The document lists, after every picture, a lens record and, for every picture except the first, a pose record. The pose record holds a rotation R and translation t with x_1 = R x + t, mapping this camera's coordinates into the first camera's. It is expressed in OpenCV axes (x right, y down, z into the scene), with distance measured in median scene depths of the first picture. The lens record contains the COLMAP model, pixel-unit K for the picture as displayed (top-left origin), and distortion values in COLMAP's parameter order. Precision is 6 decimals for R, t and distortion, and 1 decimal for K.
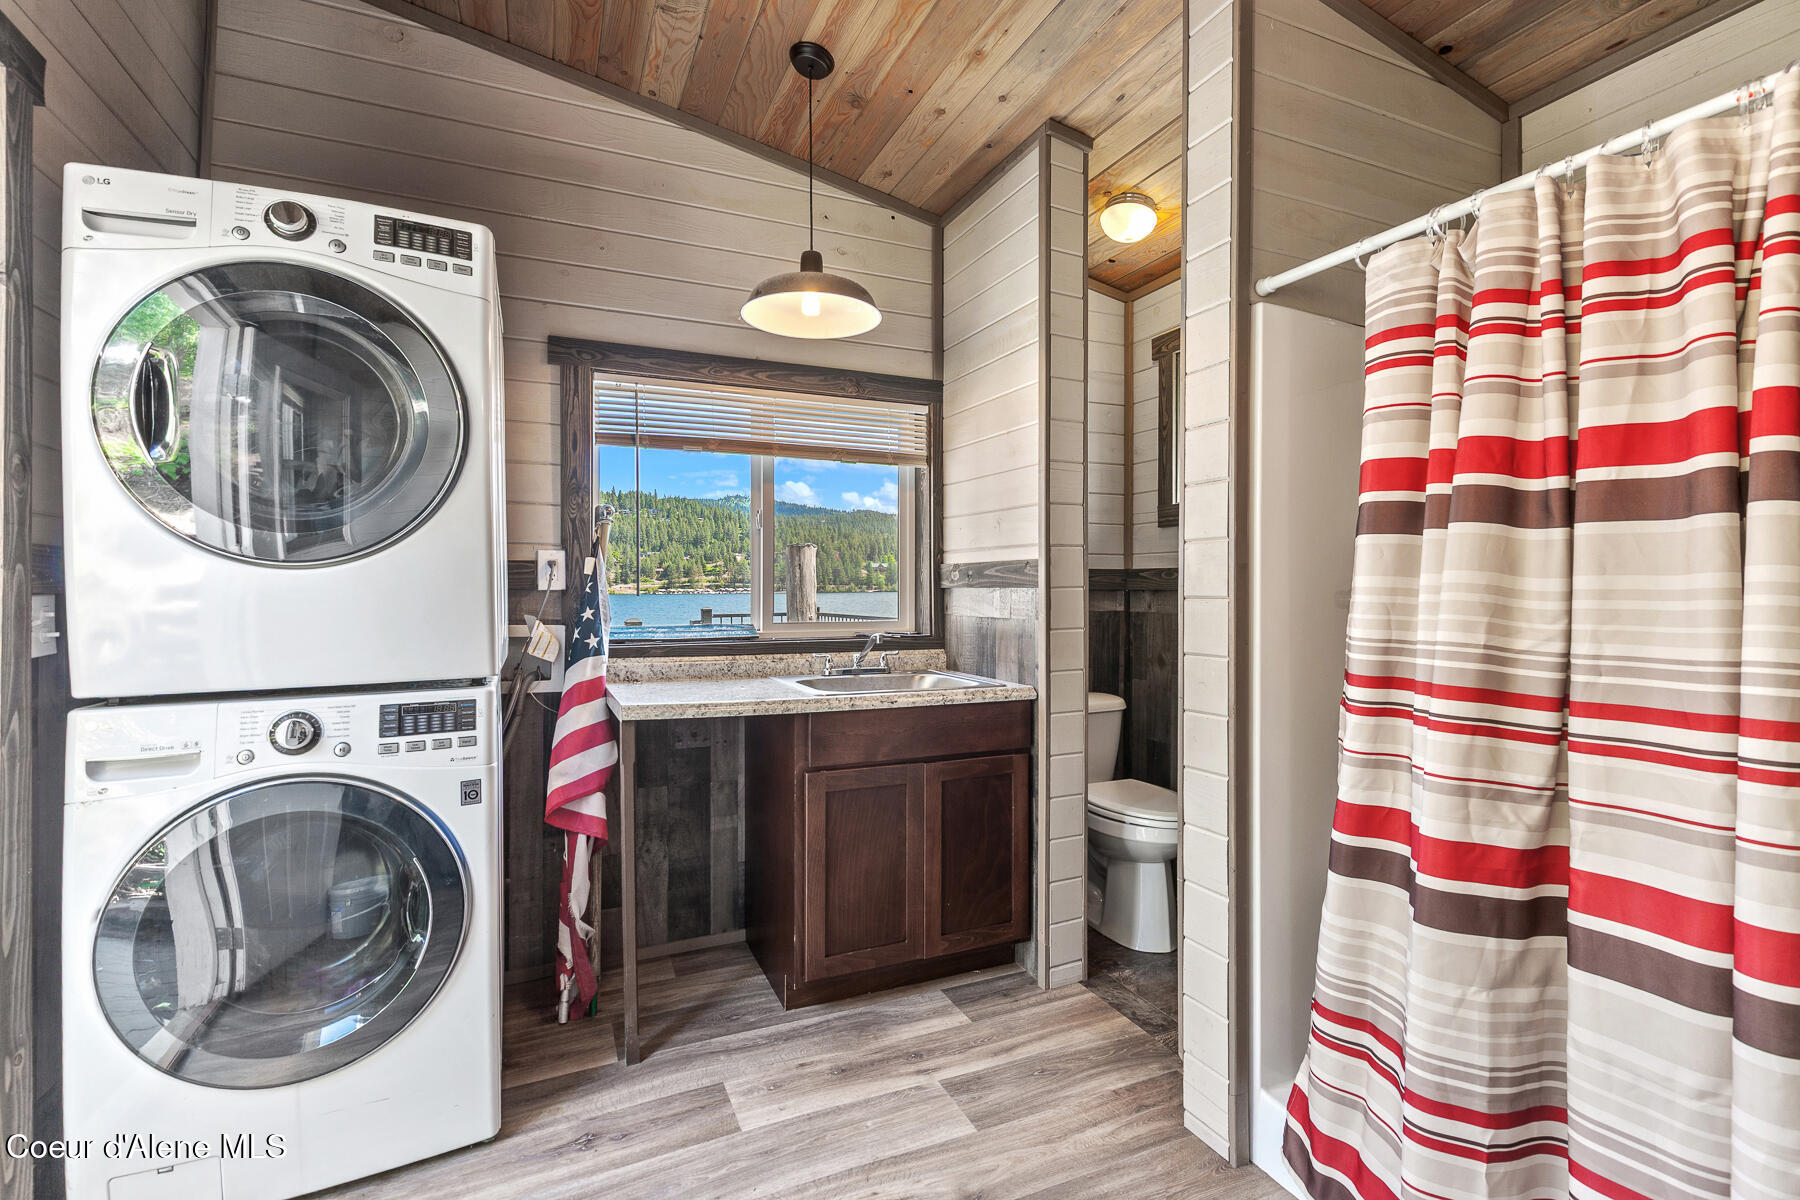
lens RADIAL K [[807.6, 0, 898.7], [0, 807.6, 594.3], [0, 0, 1]] dist [0.006446, -0.001690]
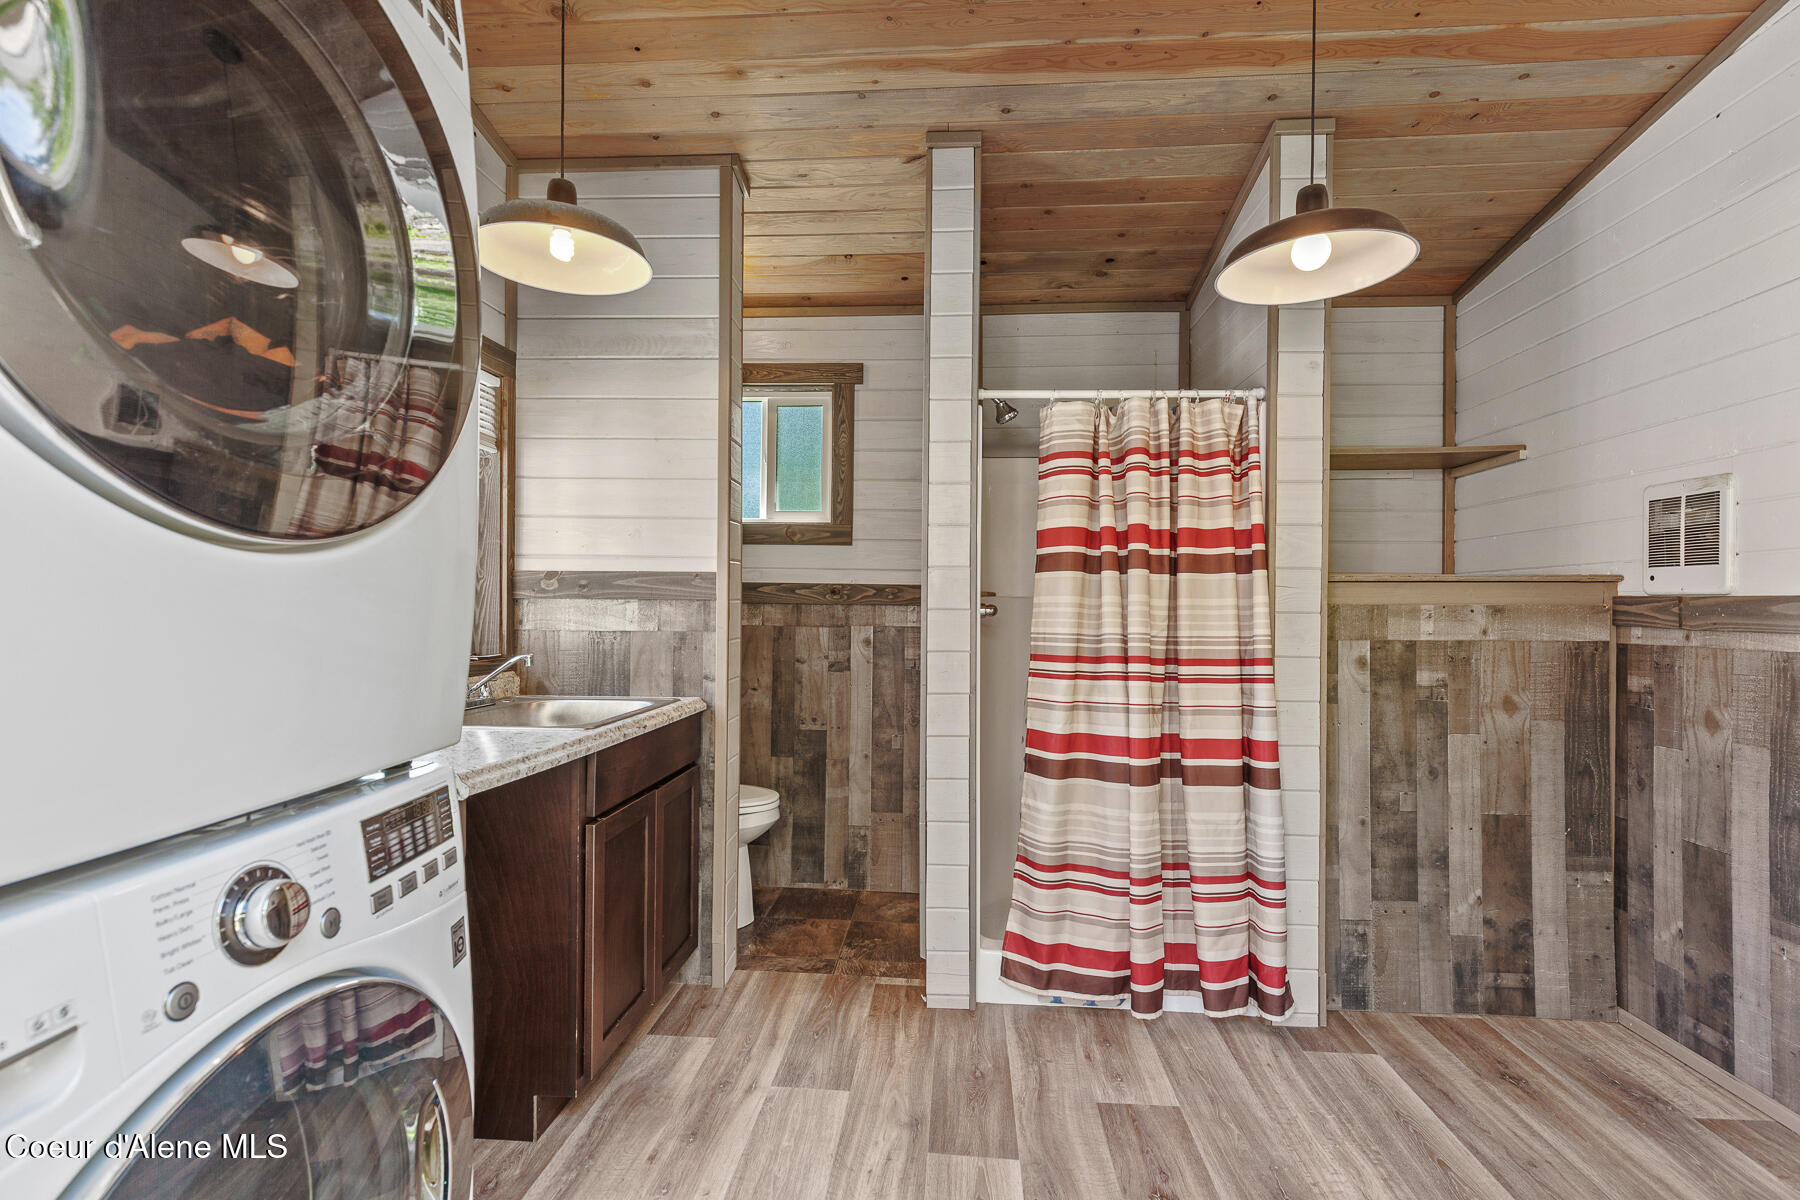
lens RADIAL K [[807.6, 0, 903.6], [0, 807.6, 605.2], [0, 0, 1]] dist [0.006446, -0.001690]
pose [[0.475731, 0.002332, 0.879588, -1.116303], [-0.002101, 0.999997, -0.001515, -0.000784], [-0.879588, -0.001128, 0.475734, 0.541055]]
